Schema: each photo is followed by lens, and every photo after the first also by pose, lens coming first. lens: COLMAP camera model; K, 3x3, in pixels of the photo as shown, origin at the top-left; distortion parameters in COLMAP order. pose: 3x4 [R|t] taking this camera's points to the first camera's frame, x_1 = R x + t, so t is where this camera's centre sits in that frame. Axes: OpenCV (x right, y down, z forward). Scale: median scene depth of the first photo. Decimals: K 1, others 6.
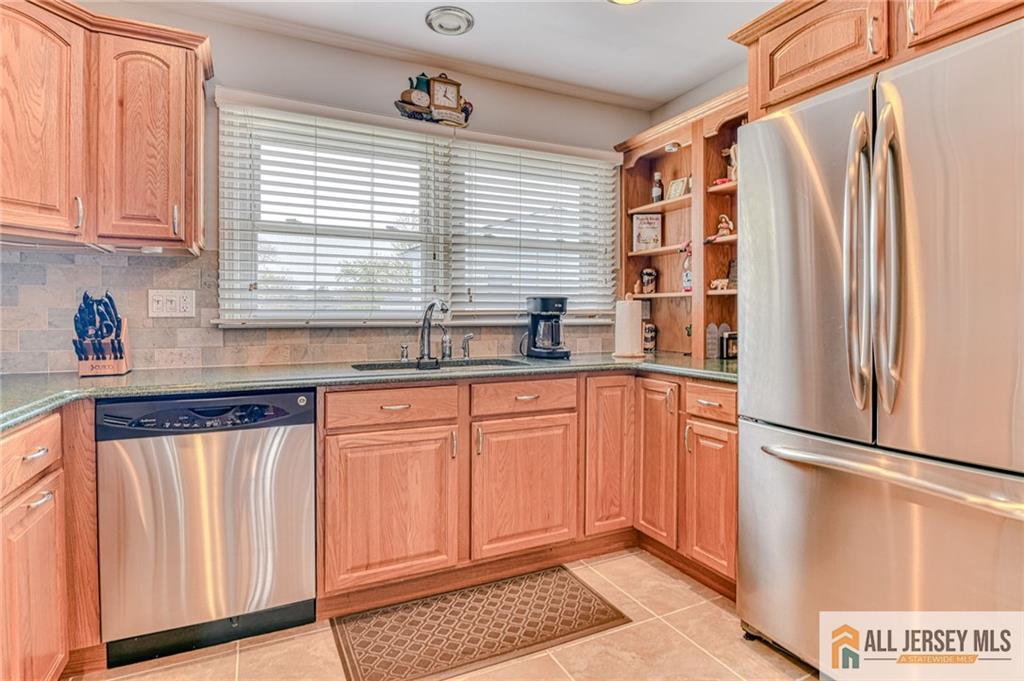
lens RADIAL K [[508.8, 0, 536.1], [0, 508.8, 320.1], [0, 0, 1]] dist [-0.022803, -0.000713]
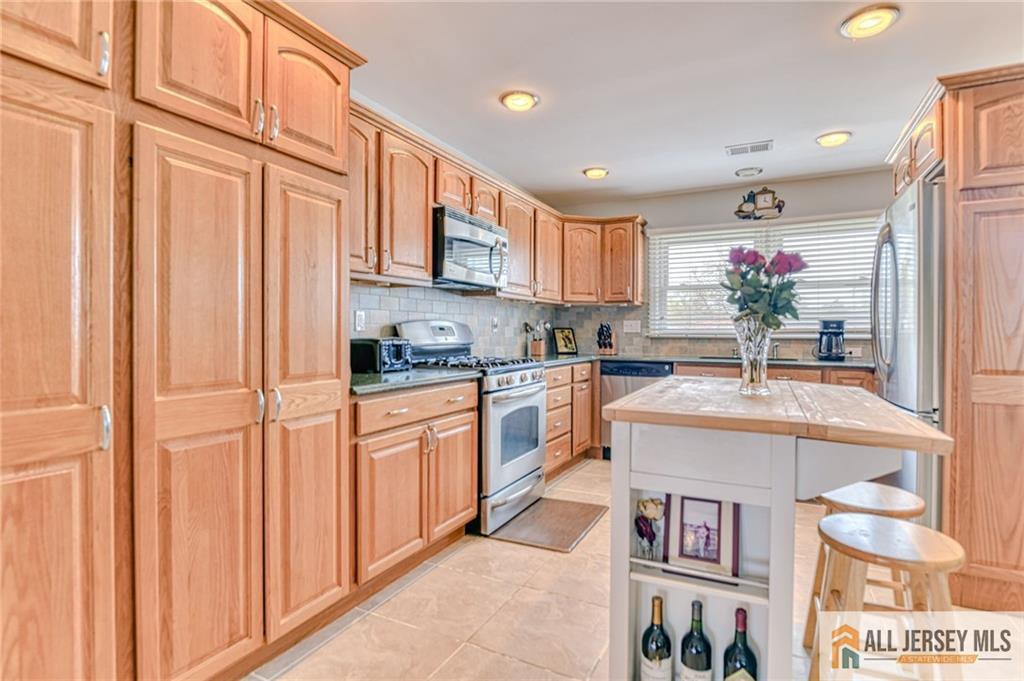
lens RADIAL K [[515.6, 0, 518.3], [0, 515.6, 331.8], [0, 0, 1]] dist [-0.002552, -0.000308]
pose [[0.570386, 0.000467, -0.821377, 1.019818], [-0.011622, 0.999904, -0.007502, 0.016659], [0.821294, 0.013825, 0.570337, -0.860777]]
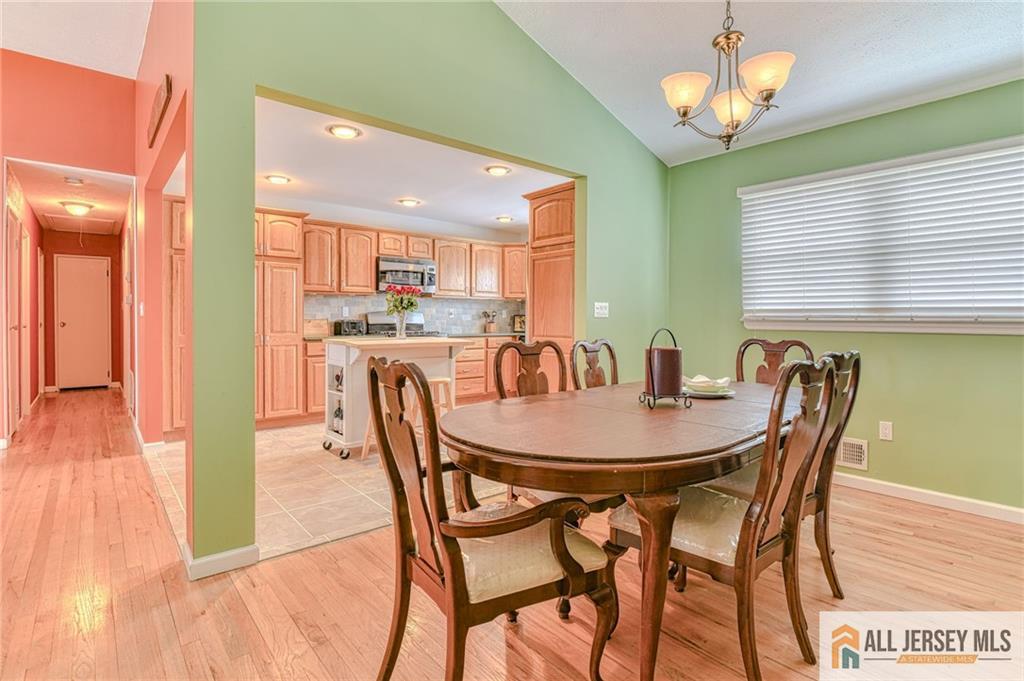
lens RADIAL K [[509.7, 0, 508.9], [0, 509.7, 319.8], [0, 0, 1]] dist [-0.004387, -0.000319]
pose [[0.198270, 0.002533, -0.980144, 2.886275], [-0.014967, 0.999888, -0.000444, 0.014981], [0.980033, 0.014758, 0.198286, -0.001205]]
